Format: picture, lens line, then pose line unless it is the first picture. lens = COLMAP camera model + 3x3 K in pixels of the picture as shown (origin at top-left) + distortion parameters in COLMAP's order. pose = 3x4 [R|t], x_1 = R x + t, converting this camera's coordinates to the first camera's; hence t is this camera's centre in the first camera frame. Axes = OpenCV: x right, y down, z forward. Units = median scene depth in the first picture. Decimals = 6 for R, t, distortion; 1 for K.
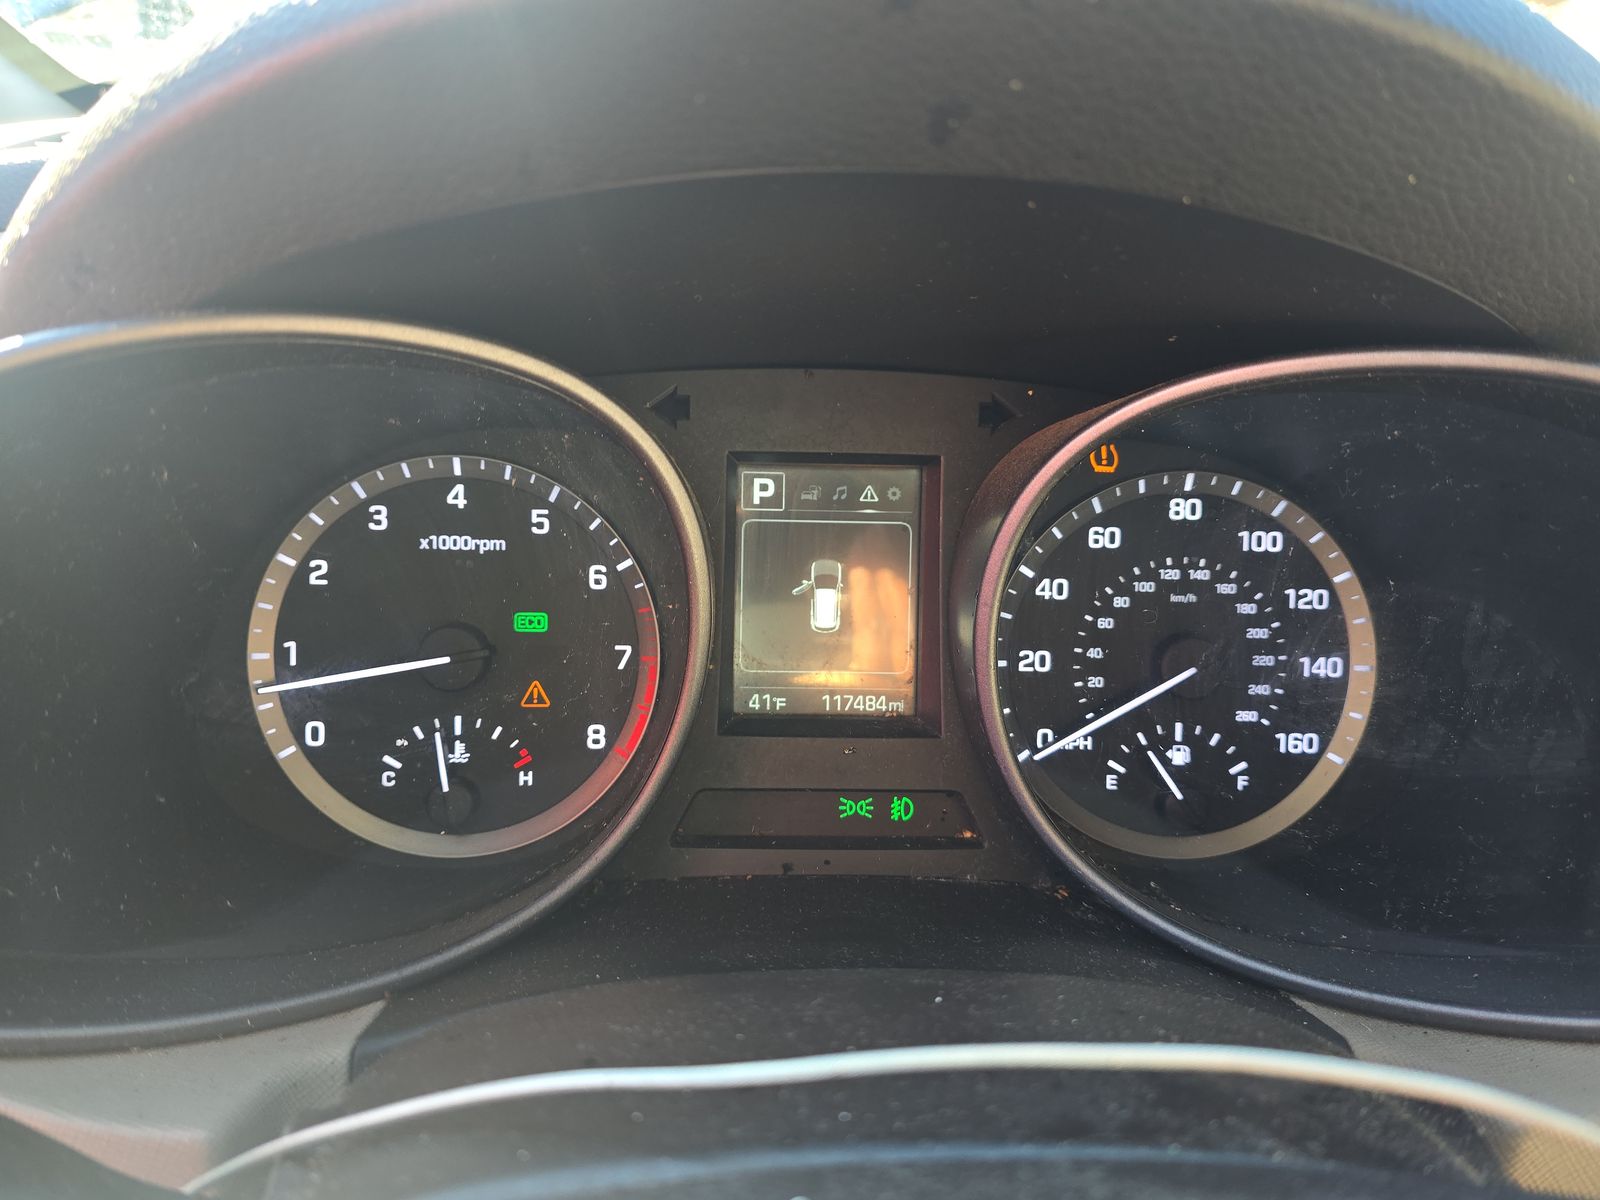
lens RADIAL K [[1075.4, 0, 790.1], [0, 1075.4, 584.9], [0, 0, 1]] dist [0.009548, -0.008222]
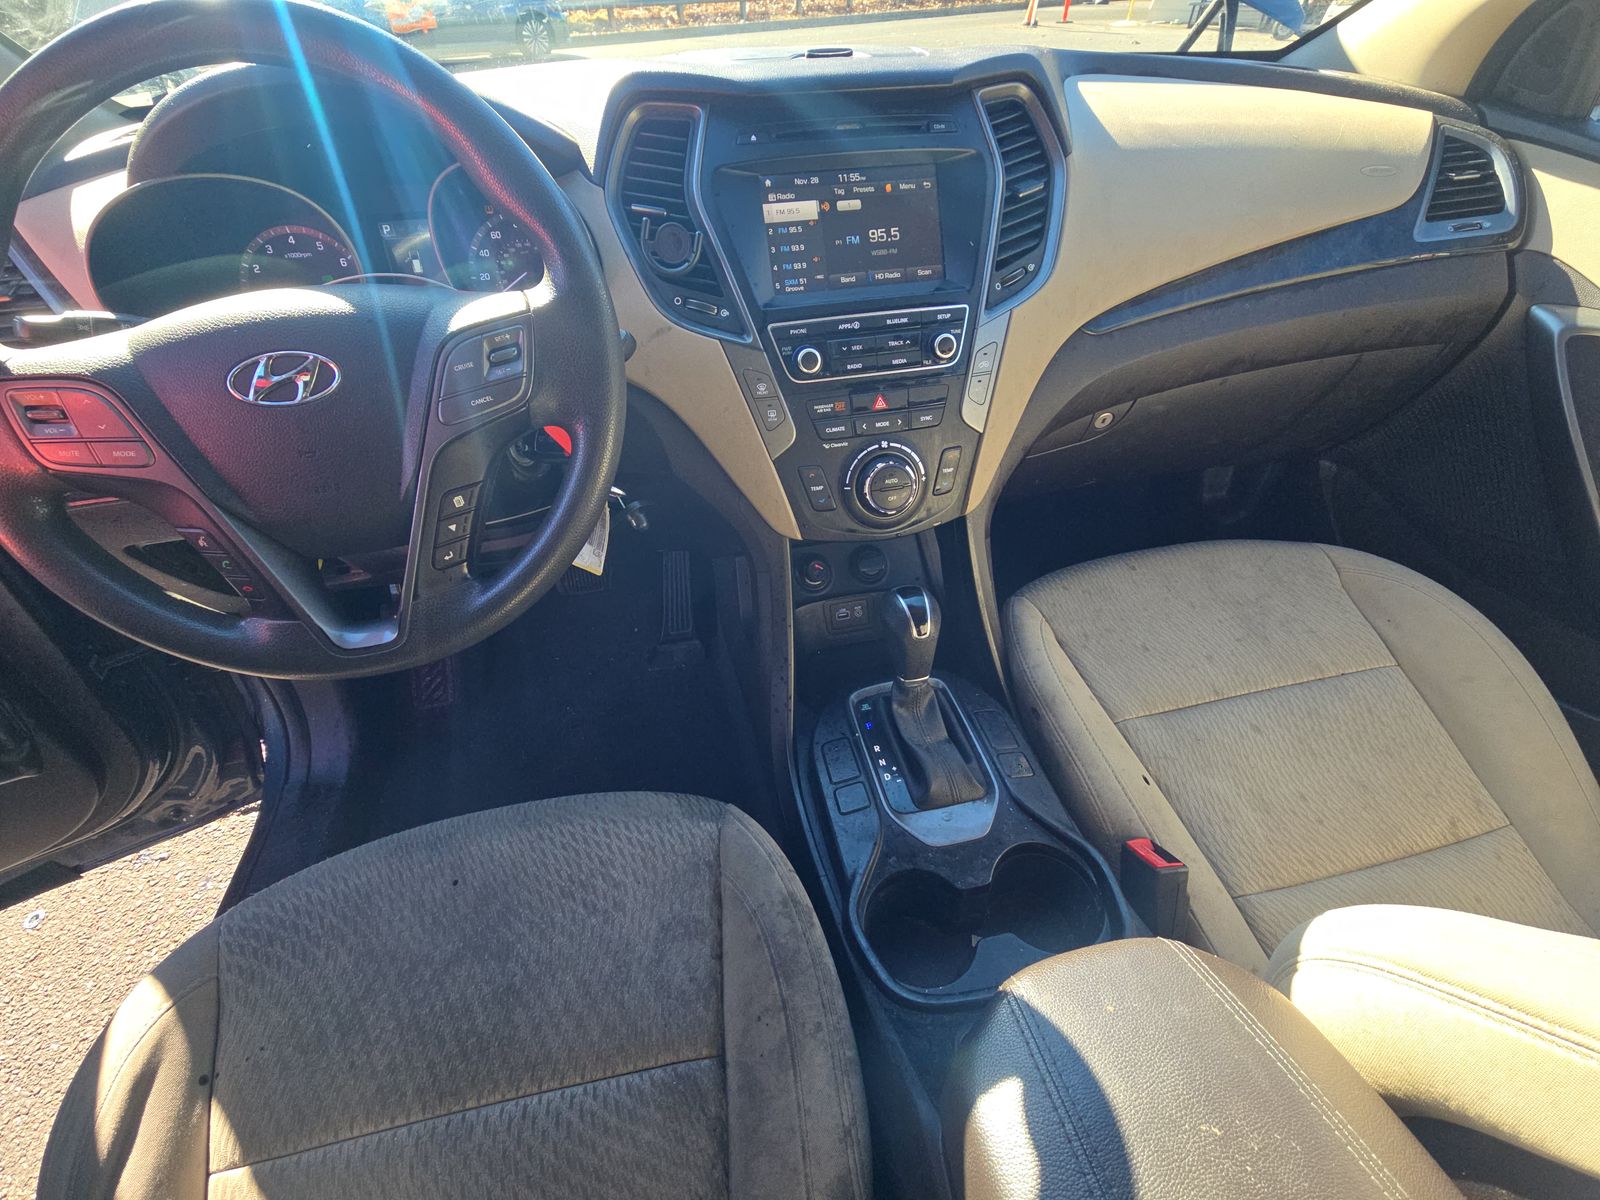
lens RADIAL K [[634.5, 0, 797.0], [0, 634.5, 599.7], [0, 0, 1]] dist [-0.002078, -0.001215]
pose [[0.983716, -0.155073, 0.090857, 0.883793], [0.117488, 0.937390, 0.327866, 0.503258], [-0.136011, -0.311853, 0.940345, -1.421971]]
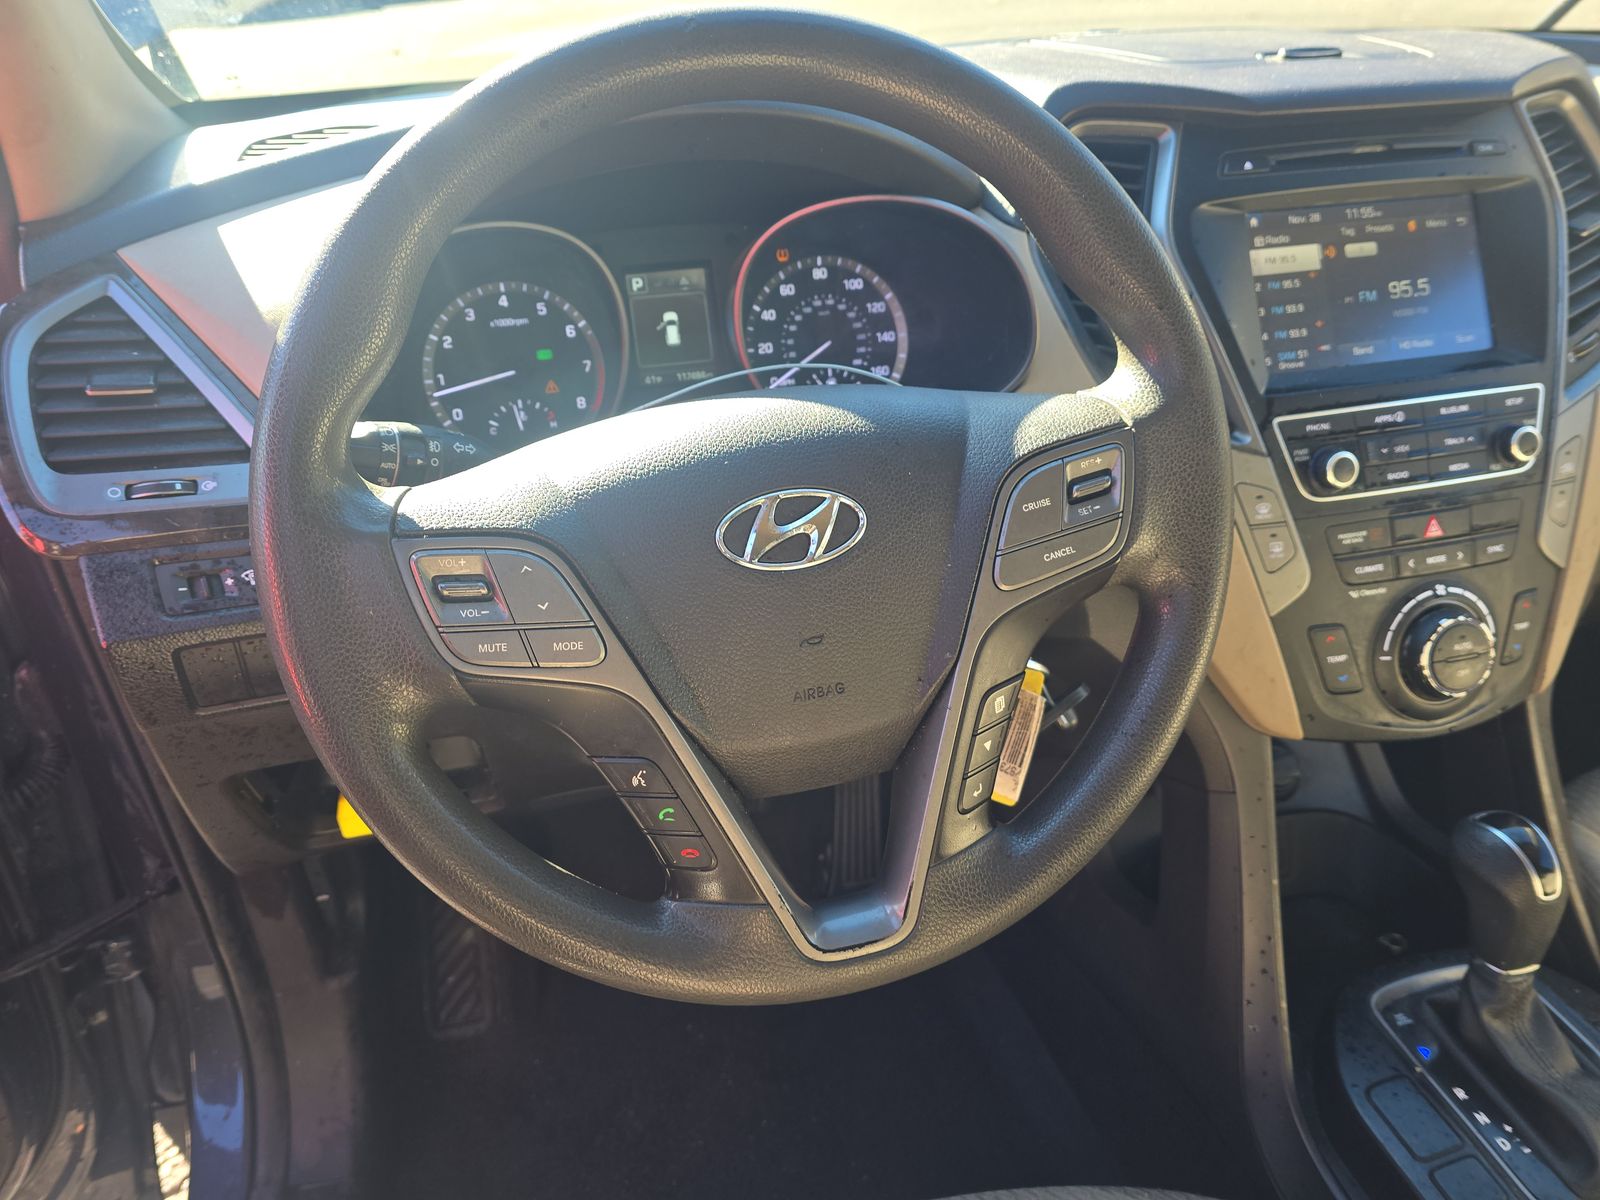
lens RADIAL K [[1075.4, 0, 796.1], [0, 1075.4, 607.4], [0, 0, 1]] dist [0.009548, -0.008222]
pose [[0.978058, -0.152503, 0.141933, -0.121995], [0.130816, 0.979793, 0.151307, 0.278678], [-0.162140, -0.129420, 0.978244, -1.360078]]
